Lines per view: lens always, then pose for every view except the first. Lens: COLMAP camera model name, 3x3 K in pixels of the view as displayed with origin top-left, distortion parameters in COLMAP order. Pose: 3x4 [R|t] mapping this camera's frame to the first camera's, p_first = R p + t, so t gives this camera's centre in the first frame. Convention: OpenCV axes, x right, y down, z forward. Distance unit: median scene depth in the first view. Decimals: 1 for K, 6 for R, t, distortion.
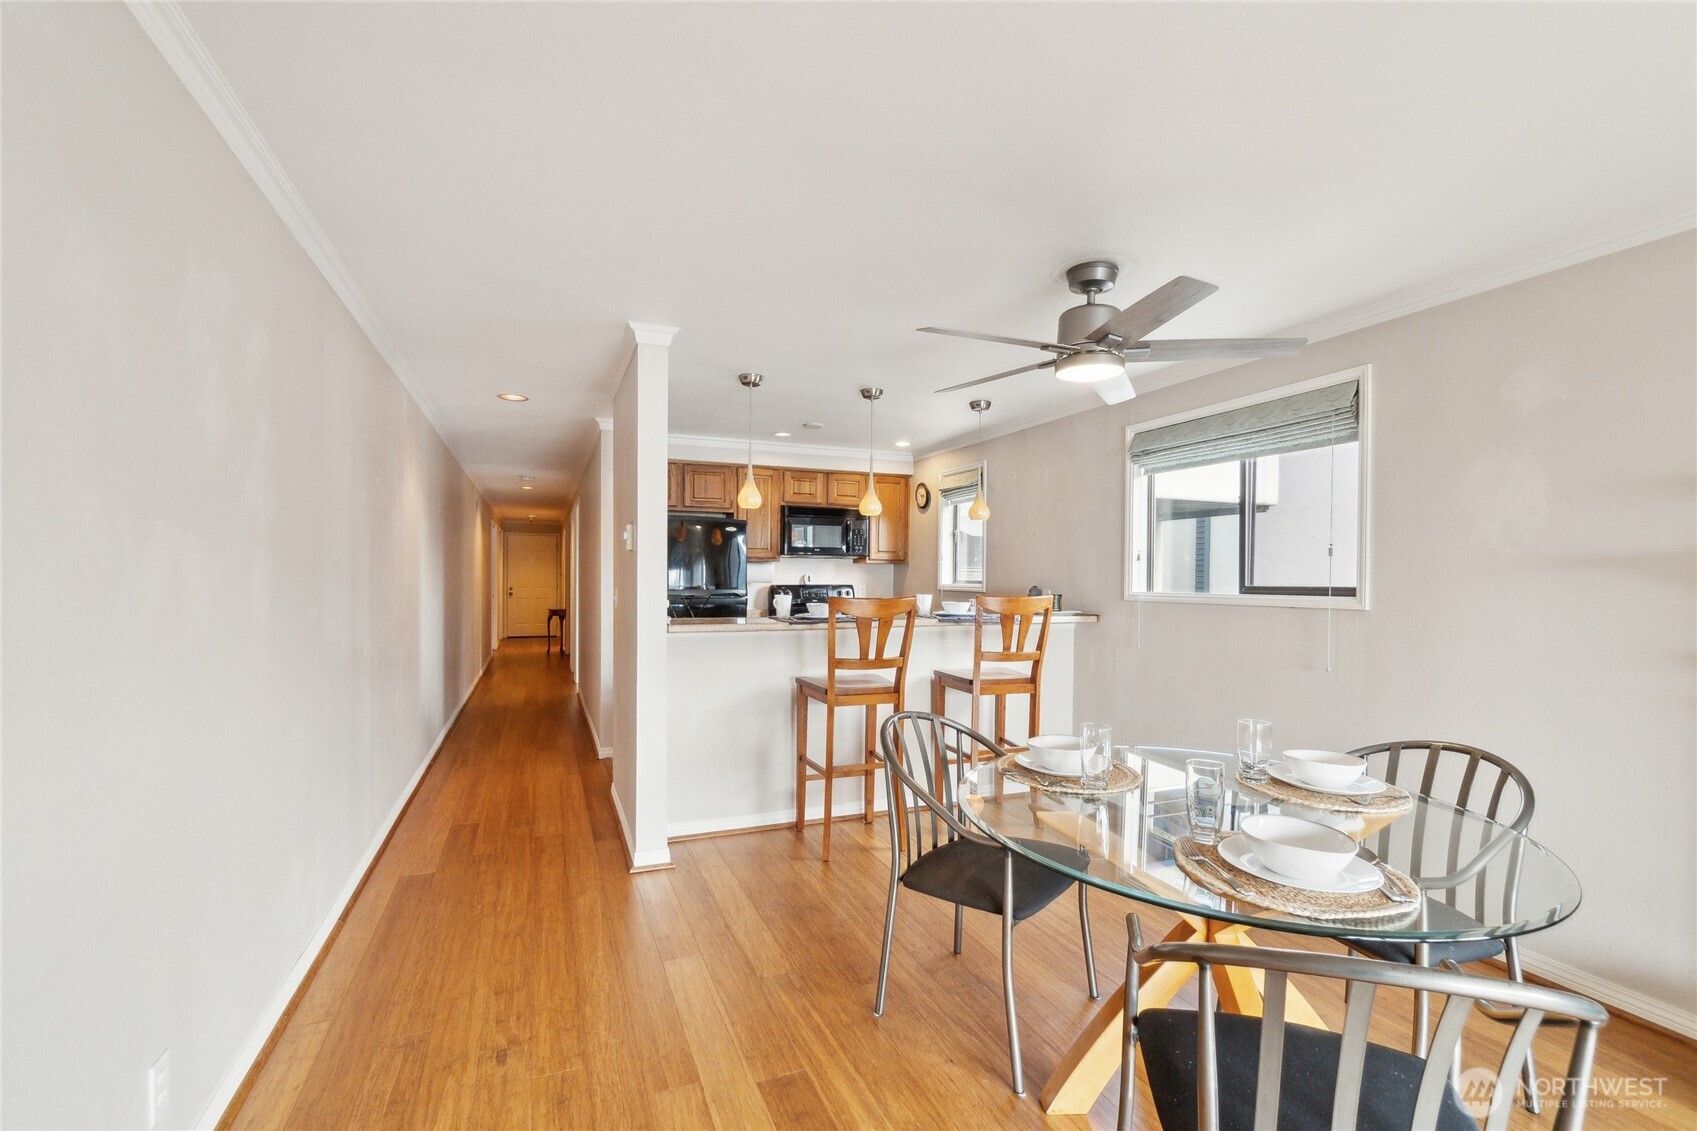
lens RADIAL K [[737.1, 0, 840.3], [0, 737.1, 583.1], [0, 0, 1]] dist [-0.001771, 0.000175]
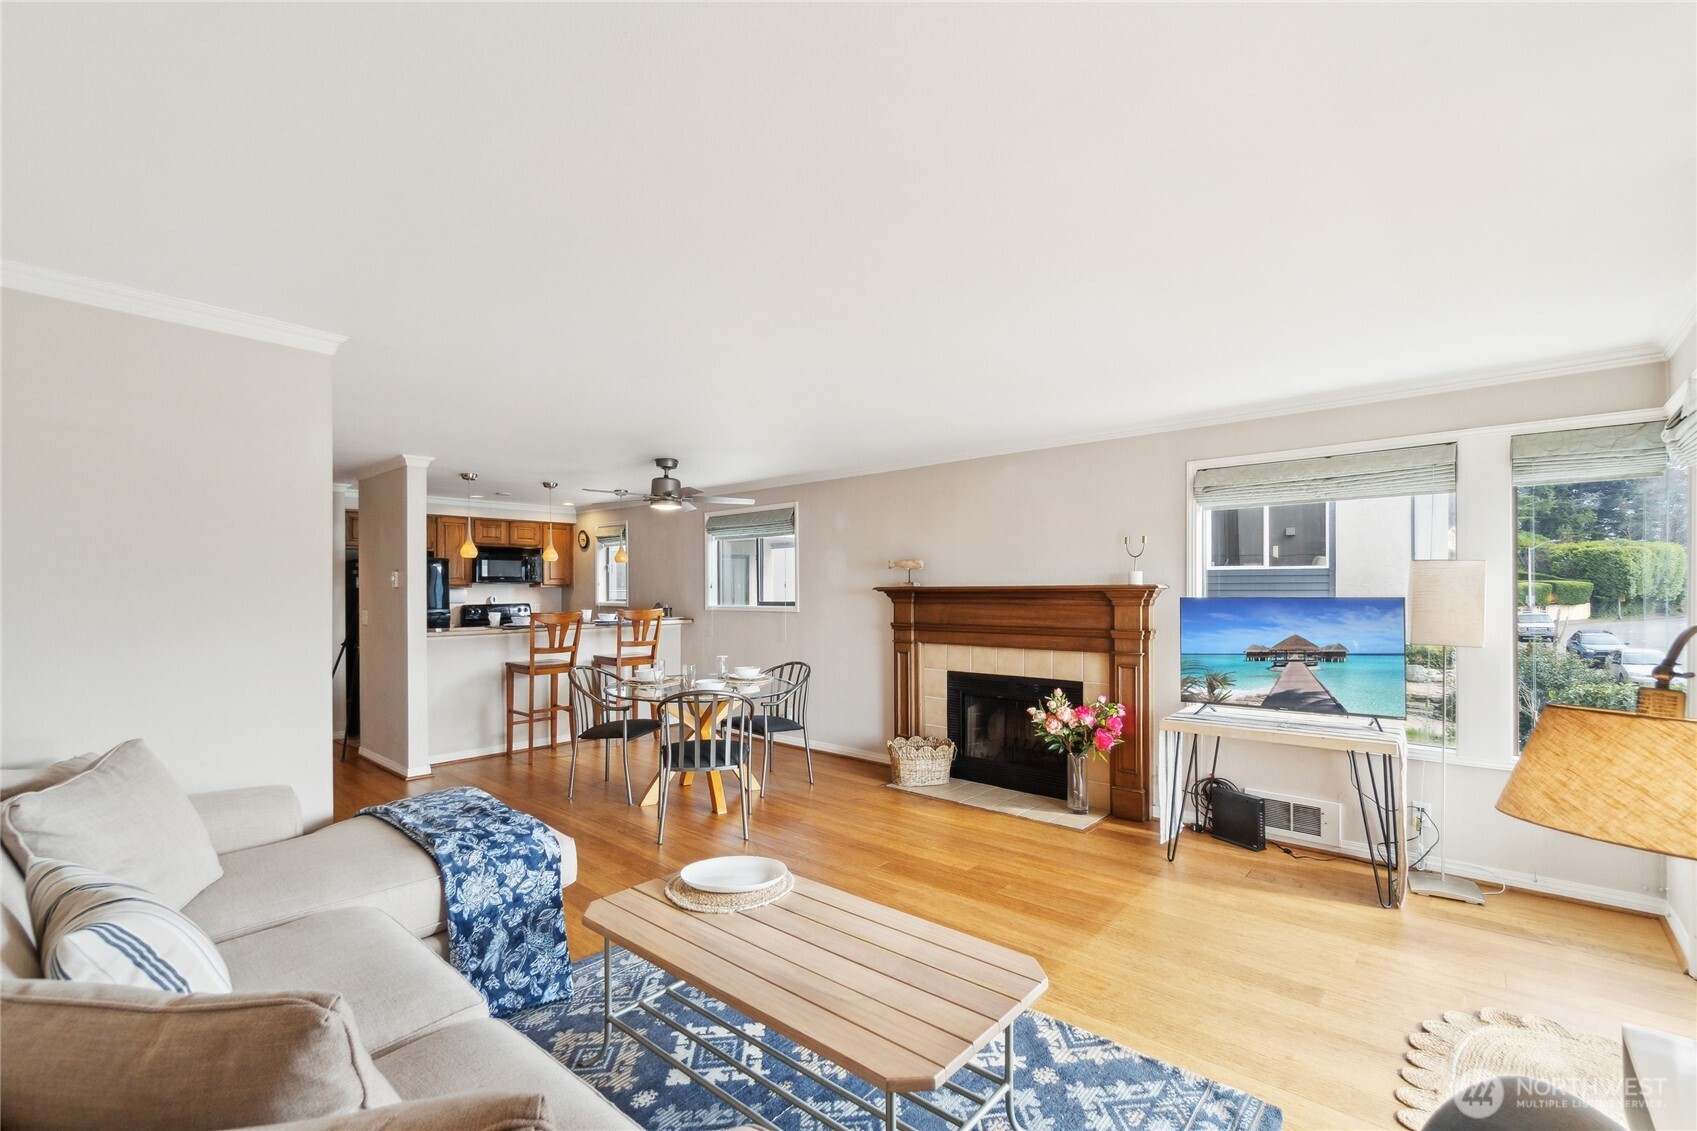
lens RADIAL K [[737.1, 0, 840.3], [0, 737.1, 583.1], [0, 0, 1]] dist [-0.001771, 0.000175]
pose [[0.899857, -0.009473, 0.436082, -0.101429], [0.016188, 0.999801, -0.011684, -0.017438], [-0.435885, 0.017573, 0.899831, -0.792117]]
